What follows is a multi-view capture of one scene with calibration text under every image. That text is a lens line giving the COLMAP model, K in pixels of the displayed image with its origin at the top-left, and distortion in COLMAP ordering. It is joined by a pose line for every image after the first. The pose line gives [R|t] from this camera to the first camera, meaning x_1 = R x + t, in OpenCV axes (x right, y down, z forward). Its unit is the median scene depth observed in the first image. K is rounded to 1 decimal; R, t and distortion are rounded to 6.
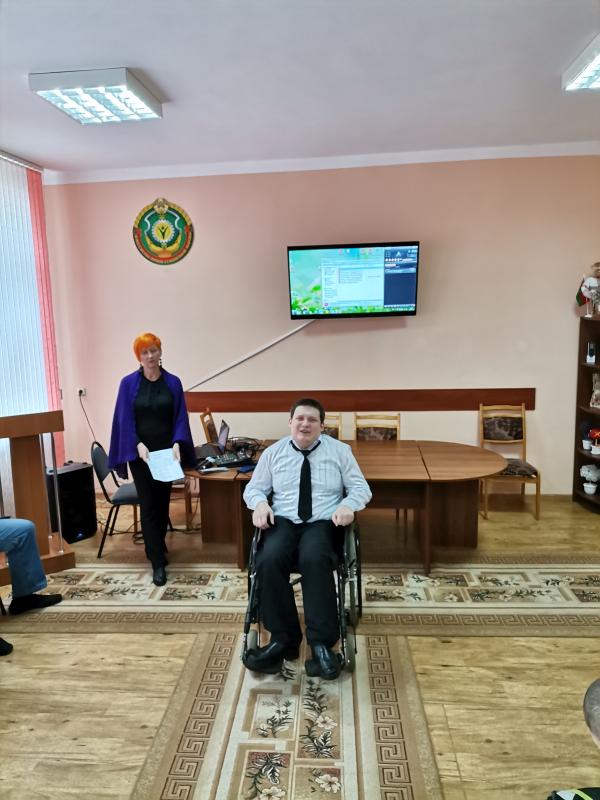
lens RADIAL K [[598.4, 0, 296.6], [0, 598.4, 393.1], [0, 0, 1]] dist [0.045233, 0.001942]
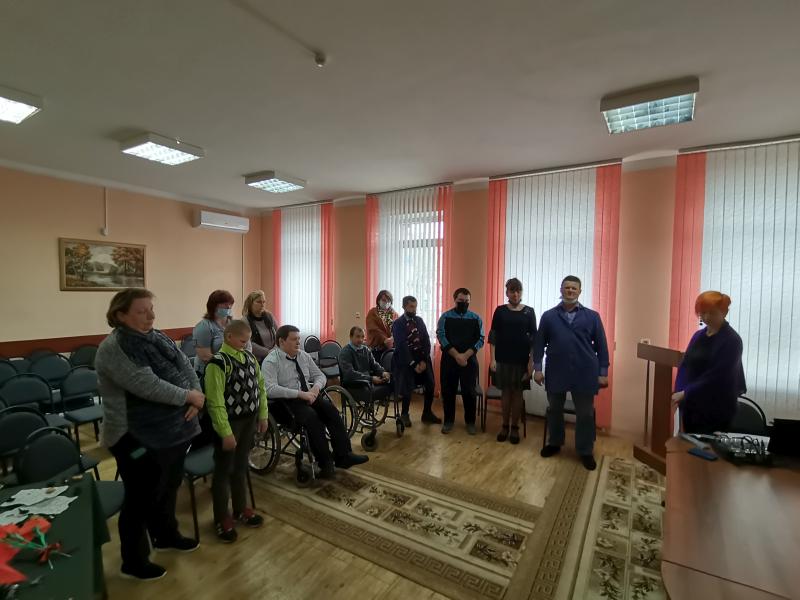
lens RADIAL K [[396.9, 0, 400.0], [0, 396.9, 303.0], [0, 0, 1]] dist [0.013269, -0.002781]
pose [[-0.456169, 0.054955, -0.888194, 0.919969], [-0.132583, 0.982755, 0.128899, -0.151082], [0.879961, 0.176559, -0.441017, 1.279883]]
